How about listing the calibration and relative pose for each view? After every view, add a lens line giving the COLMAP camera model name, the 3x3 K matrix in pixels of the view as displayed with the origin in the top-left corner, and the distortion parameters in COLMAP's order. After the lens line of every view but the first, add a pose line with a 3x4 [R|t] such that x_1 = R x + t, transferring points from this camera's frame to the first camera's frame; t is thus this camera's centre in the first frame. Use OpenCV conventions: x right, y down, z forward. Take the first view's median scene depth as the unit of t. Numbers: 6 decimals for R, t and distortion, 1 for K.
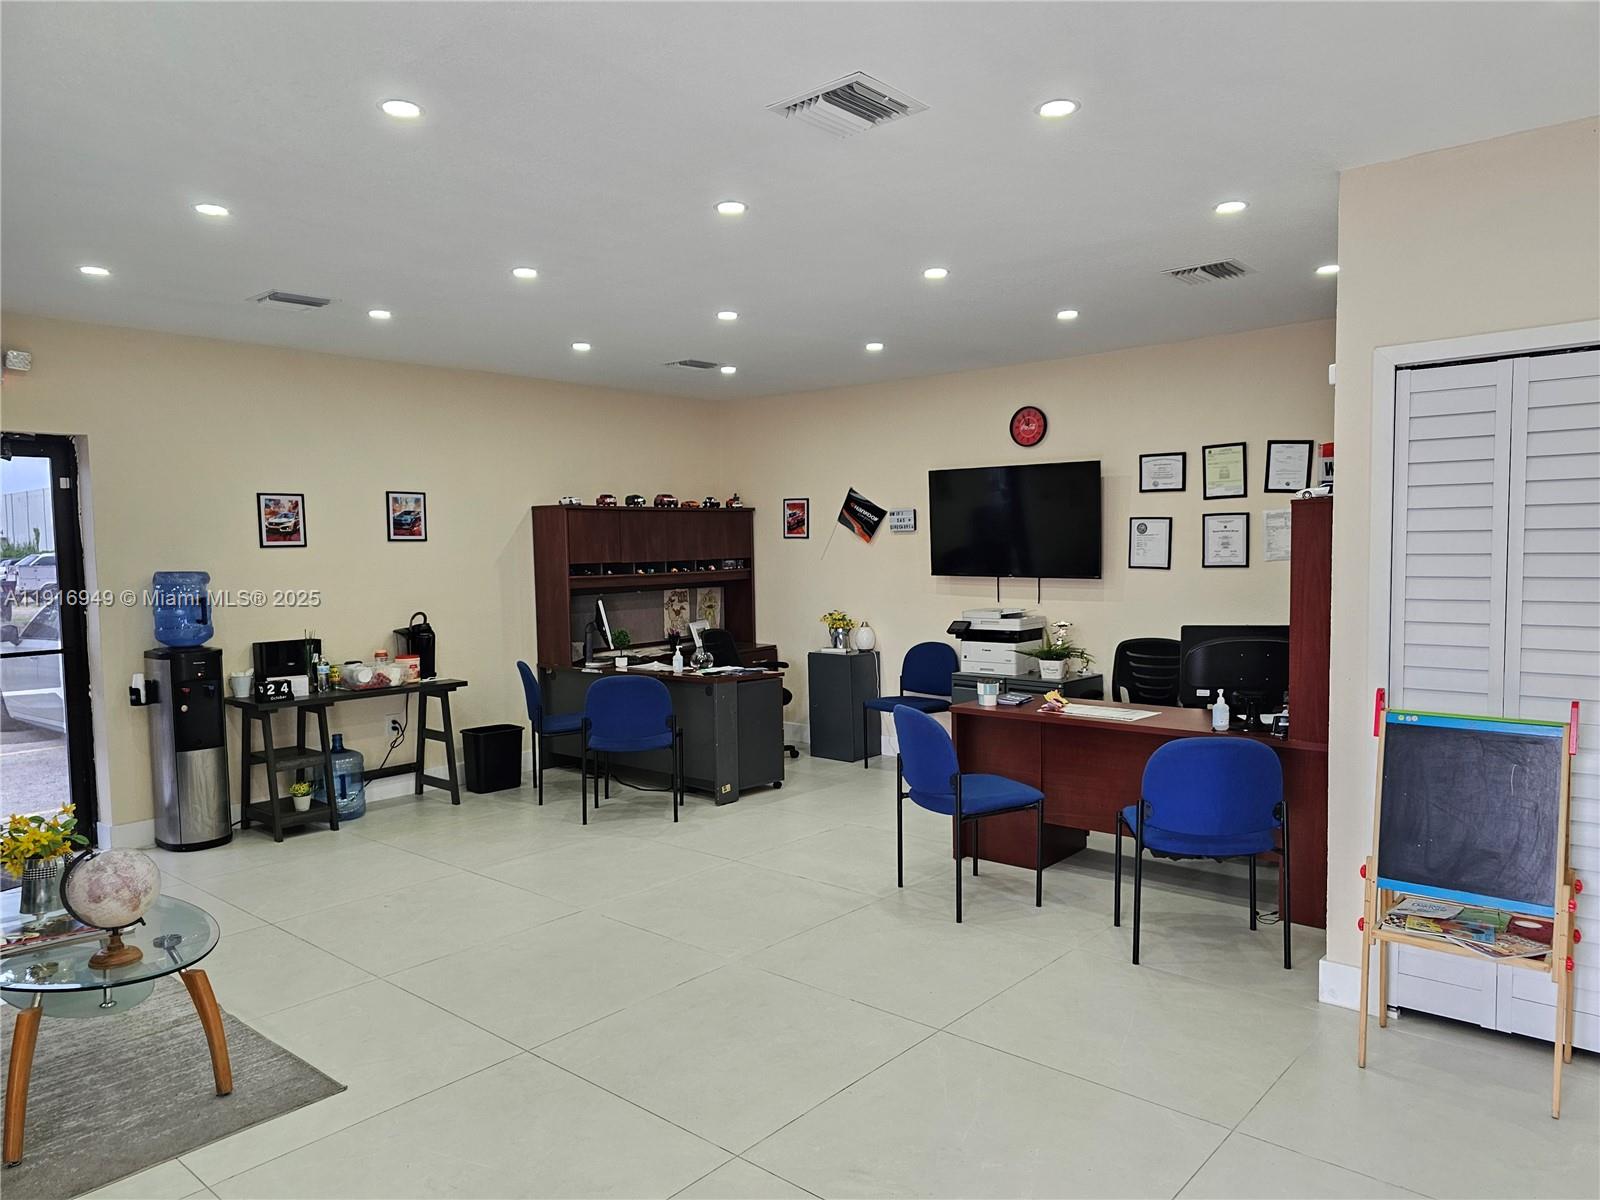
lens RADIAL K [[1062.5, 0, 805.1], [0, 1062.5, 618.3], [0, 0, 1]] dist [0.065450, -0.053240]
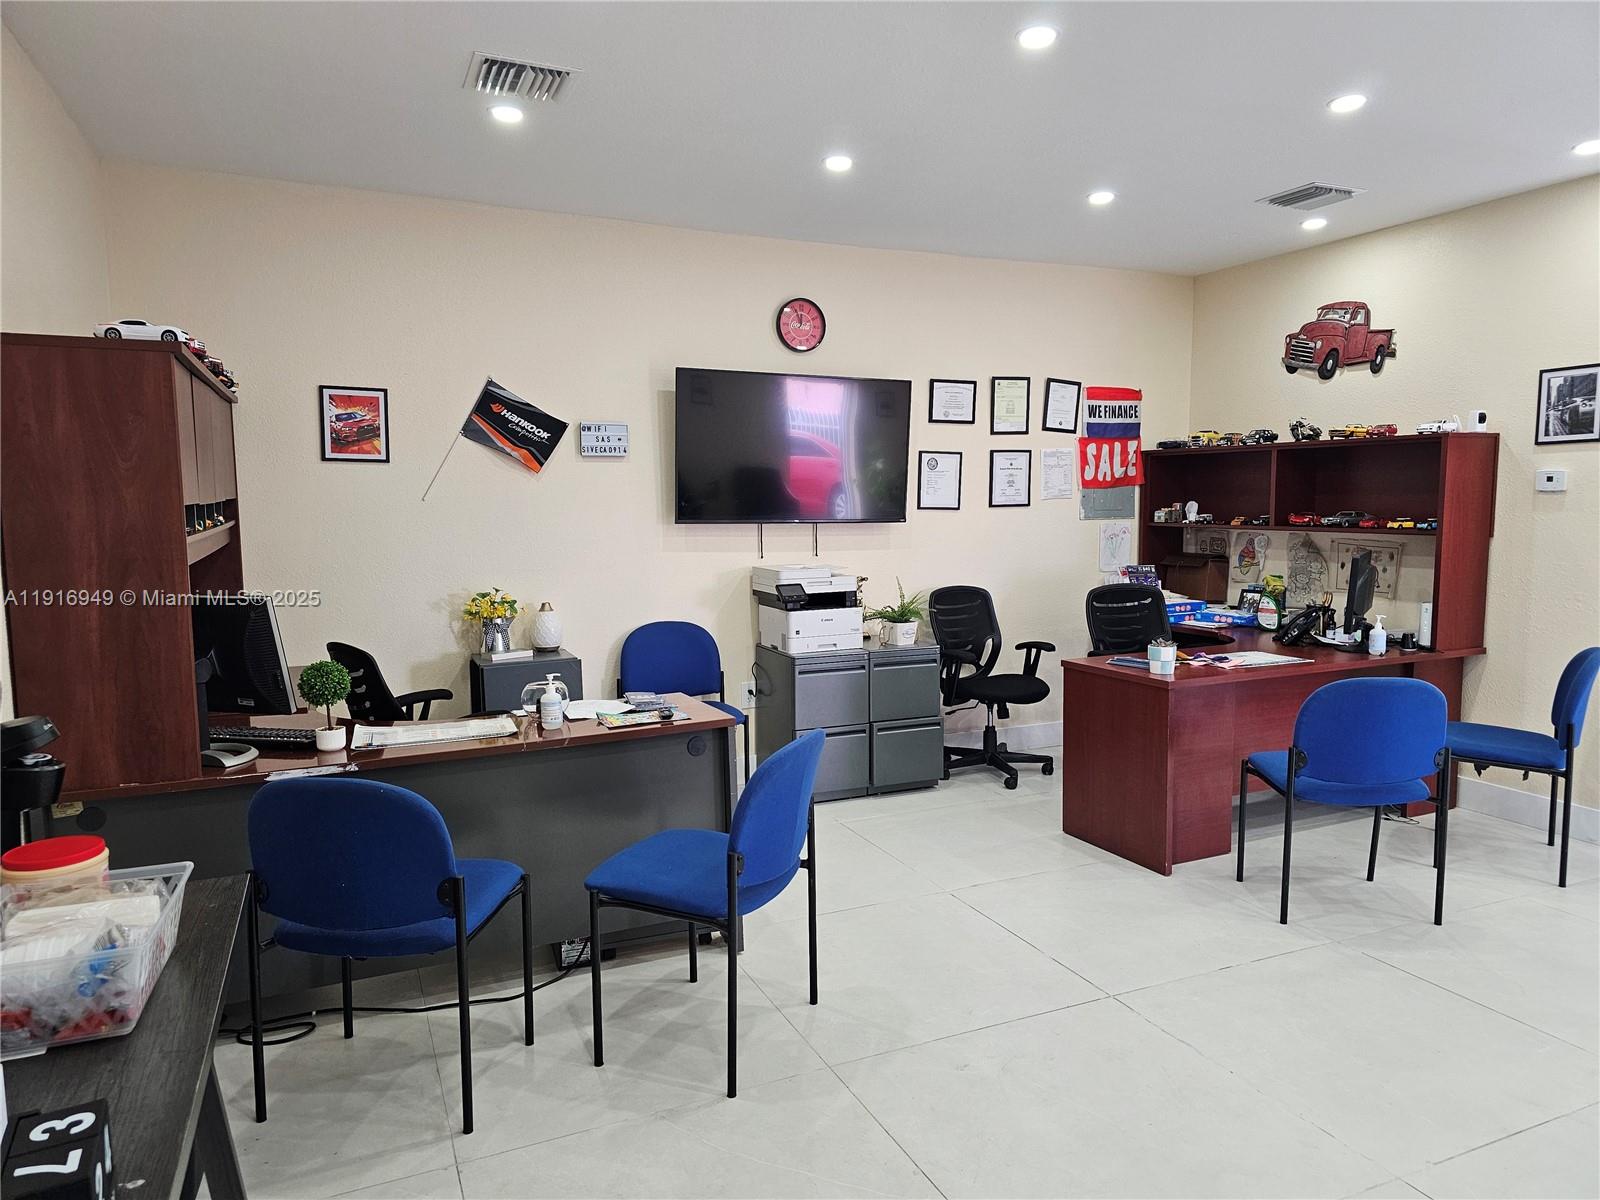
lens RADIAL K [[1062.5, 0, 802.1], [0, 1062.5, 611.8], [0, 0, 1]] dist [0.065450, -0.053240]
pose [[0.418537, -0.088585, 0.903869, -0.479045], [0.062855, 0.995671, 0.068477, -0.026317], [-0.906022, 0.028152, 0.422293, 0.655560]]
